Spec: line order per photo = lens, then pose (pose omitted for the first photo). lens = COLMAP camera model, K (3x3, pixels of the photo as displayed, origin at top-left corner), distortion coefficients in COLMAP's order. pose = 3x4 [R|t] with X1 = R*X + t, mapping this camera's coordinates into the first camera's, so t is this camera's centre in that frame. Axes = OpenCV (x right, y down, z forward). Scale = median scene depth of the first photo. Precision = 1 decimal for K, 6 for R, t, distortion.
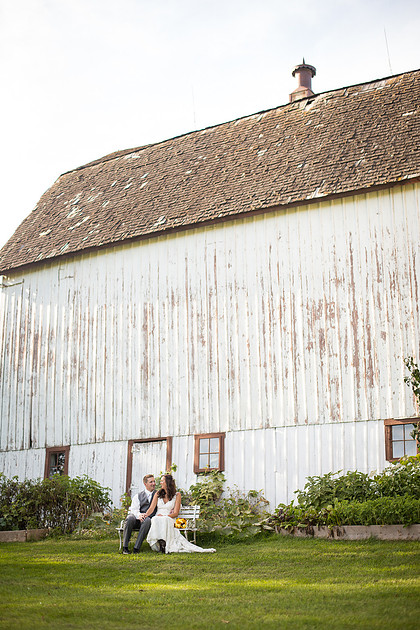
lens RADIAL K [[920.6, 0, 210.0], [0, 920.6, 315.0], [0, 0, 1]] dist [-0.116880, 0.003324]
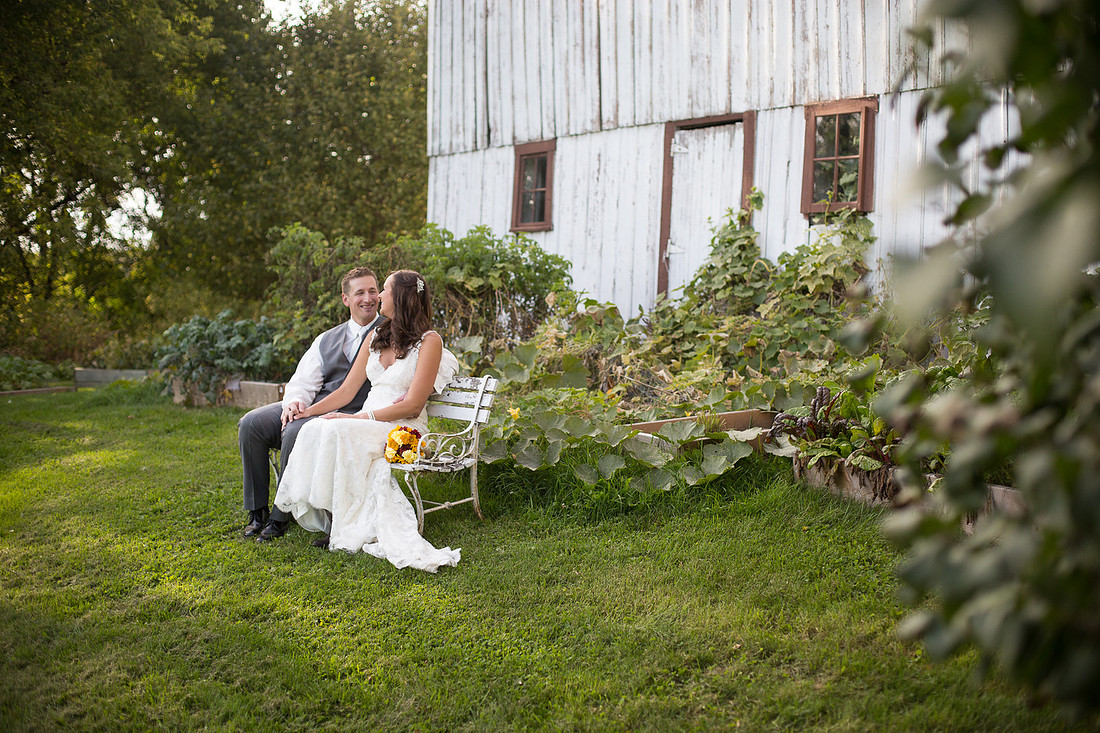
lens RADIAL K [[1607.3, 0, 550.0], [0, 1607.3, 366.5], [0, 0, 1]] dist [-0.116880, 0.003324]
pose [[0.897727, 0.036451, -0.439041, 0.160161], [0.098207, 0.954937, 0.280091, 0.046149], [0.429466, -0.294563, 0.853693, 0.411045]]
